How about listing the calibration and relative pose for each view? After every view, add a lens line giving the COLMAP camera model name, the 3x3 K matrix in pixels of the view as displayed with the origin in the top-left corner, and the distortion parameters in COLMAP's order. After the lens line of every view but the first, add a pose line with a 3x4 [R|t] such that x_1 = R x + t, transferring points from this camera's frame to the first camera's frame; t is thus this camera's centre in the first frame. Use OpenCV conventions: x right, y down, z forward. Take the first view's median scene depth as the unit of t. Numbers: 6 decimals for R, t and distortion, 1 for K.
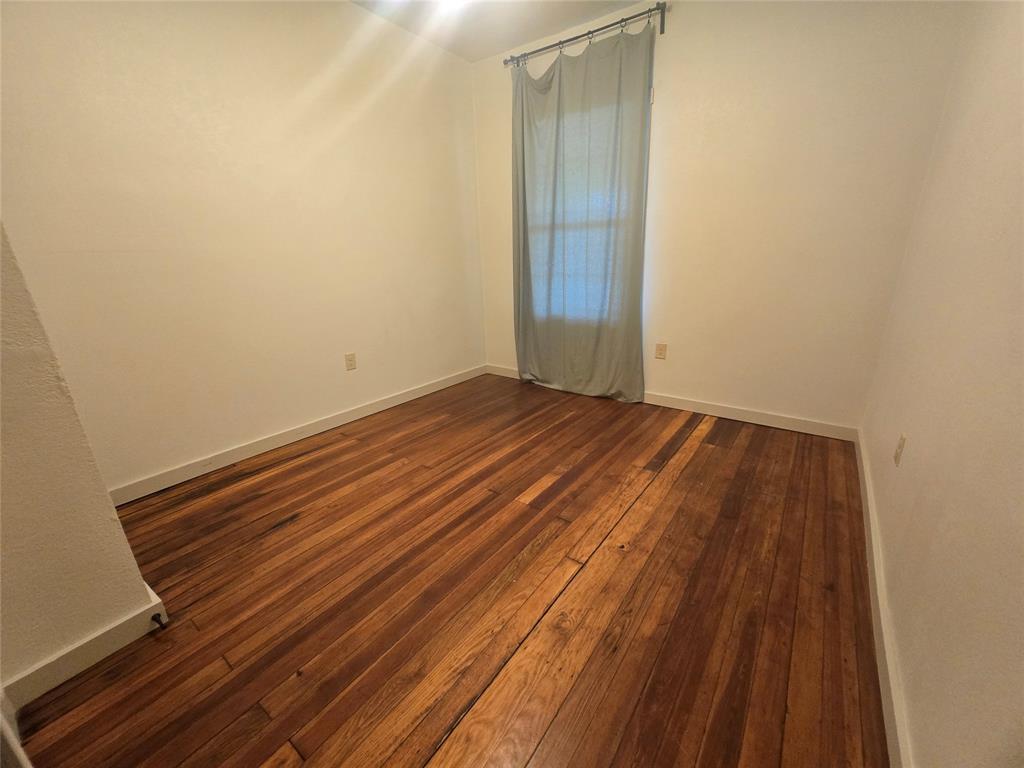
lens RADIAL K [[419.6, 0, 519.5], [0, 419.6, 383.8], [0, 0, 1]] dist [-0.002852, -0.000644]
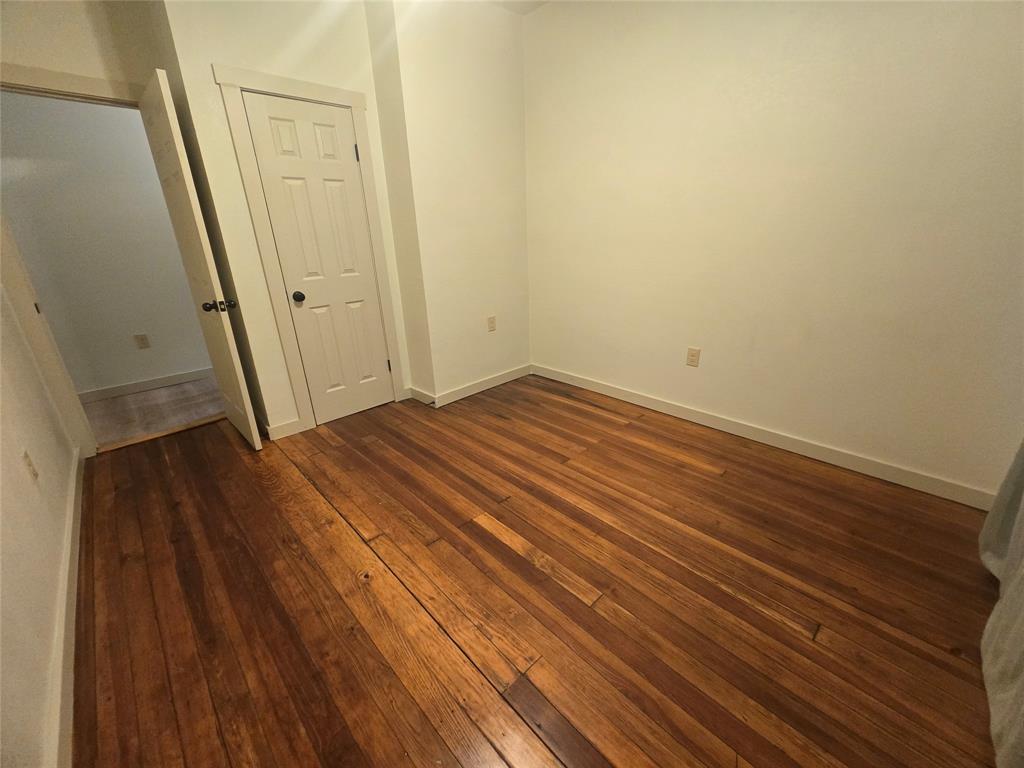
lens RADIAL K [[419.6, 0, 519.5], [0, 419.6, 383.8], [0, 0, 1]] dist [-0.002852, -0.000644]
pose [[-0.175414, 0.360327, -0.916185, 0.776333], [-0.270539, 0.877144, 0.396771, -0.395470], [0.946593, 0.317463, -0.056381, 1.082796]]
